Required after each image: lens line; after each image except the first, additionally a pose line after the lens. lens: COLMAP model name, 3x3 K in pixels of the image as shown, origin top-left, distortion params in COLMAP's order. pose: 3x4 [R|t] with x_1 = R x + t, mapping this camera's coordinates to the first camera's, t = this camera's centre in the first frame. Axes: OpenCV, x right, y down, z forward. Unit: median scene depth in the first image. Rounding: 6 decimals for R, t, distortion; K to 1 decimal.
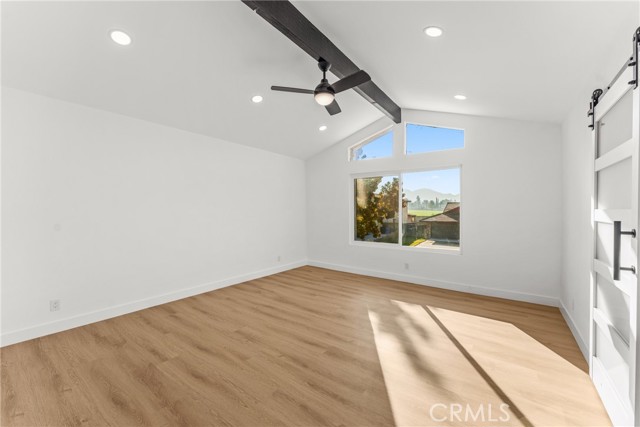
lens RADIAL K [[258.7, 0, 321.3], [0, 258.7, 208.8], [0, 0, 1]] dist [0.000044, 0.000053]
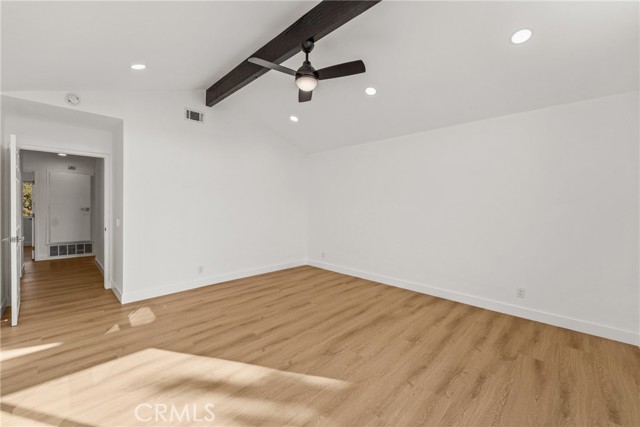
lens RADIAL K [[258.7, 0, 321.3], [0, 258.7, 208.8], [0, 0, 1]] dist [0.000044, 0.000053]
pose [[-0.147447, 0.006994, -0.989045, 0.769107], [-0.003769, 0.999964, 0.007633, -0.002256], [0.989063, 0.004853, -0.147416, 1.026409]]
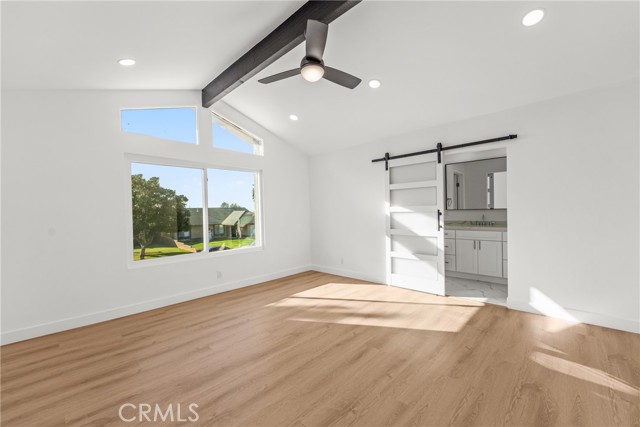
lens RADIAL K [[258.7, 0, 321.3], [0, 258.7, 208.8], [0, 0, 1]] dist [0.000044, 0.000053]
pose [[0.135374, 0.005236, 0.990781, -0.708182], [0.018796, 0.999793, -0.007852, 0.014465], [-0.990616, 0.019686, 0.135248, 0.752281]]
